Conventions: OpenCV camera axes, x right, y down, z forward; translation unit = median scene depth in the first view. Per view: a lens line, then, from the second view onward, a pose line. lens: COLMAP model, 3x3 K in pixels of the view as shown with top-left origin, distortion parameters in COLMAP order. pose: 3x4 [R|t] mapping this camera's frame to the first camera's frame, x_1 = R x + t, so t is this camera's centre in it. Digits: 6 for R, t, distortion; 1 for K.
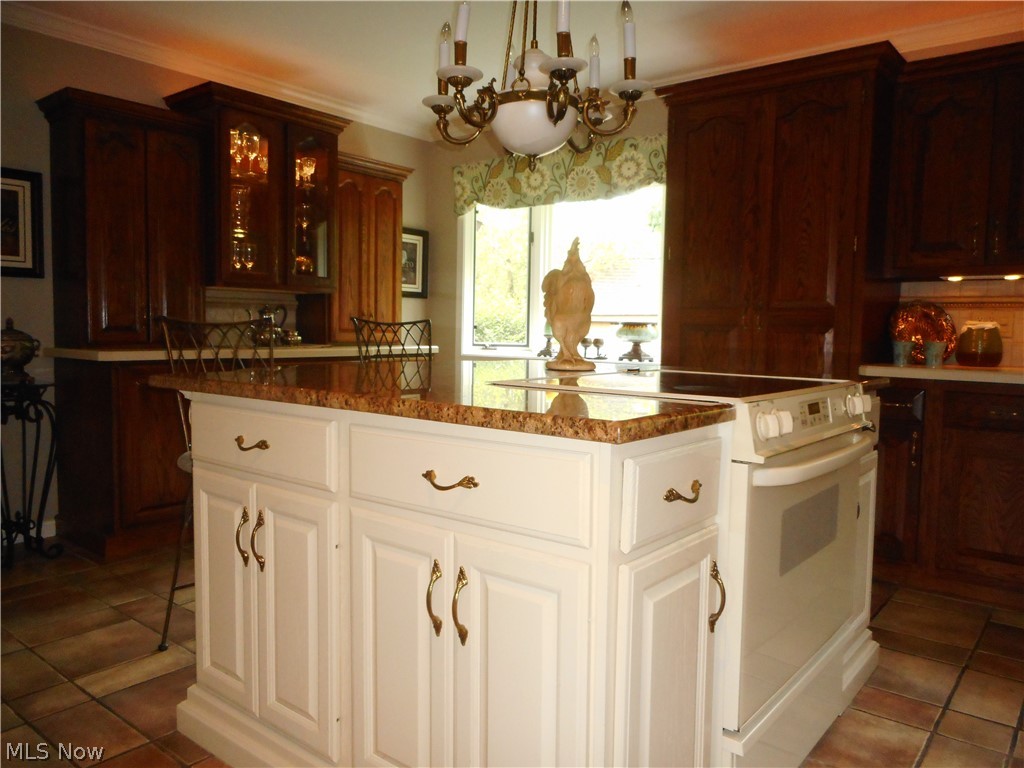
lens RADIAL K [[761.2, 0, 512.2], [0, 761.2, 387.0], [0, 0, 1]] dist [-0.012535, 0.008382]
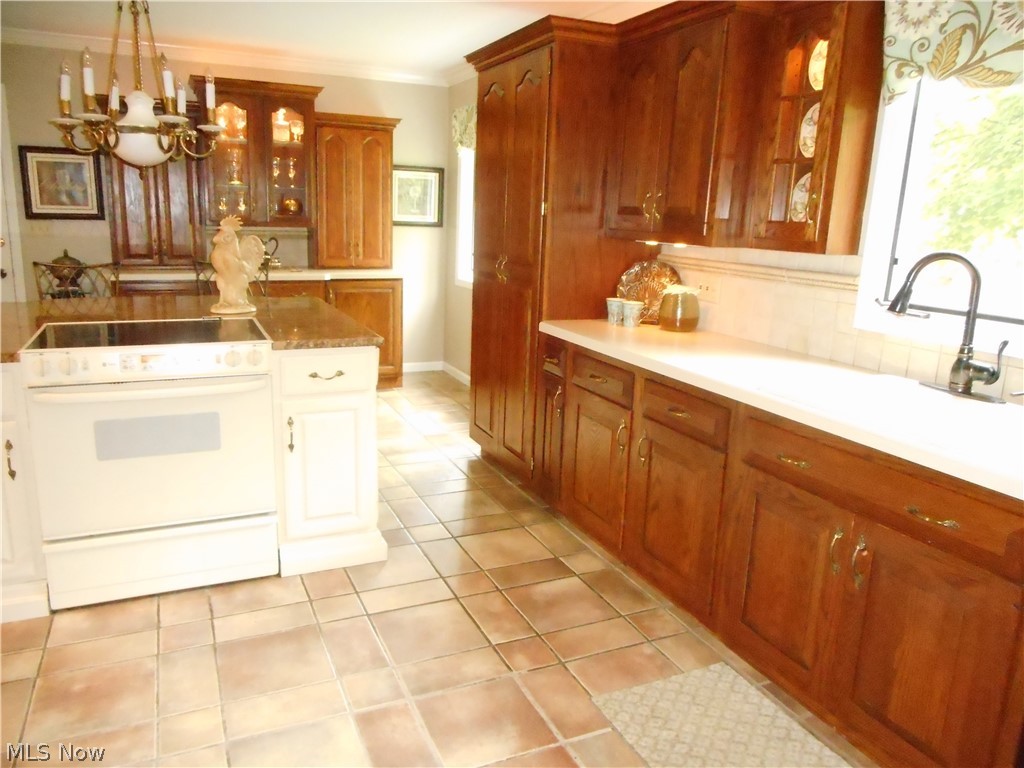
lens RADIAL K [[761.2, 0, 511.4], [0, 761.2, 383.3], [0, 0, 1]] dist [-0.012535, 0.008382]
pose [[0.892502, 0.108747, -0.437737, 0.613221], [-0.052890, 0.989037, 0.137868, -0.057689], [0.447931, -0.099895, 0.888470, -0.001845]]
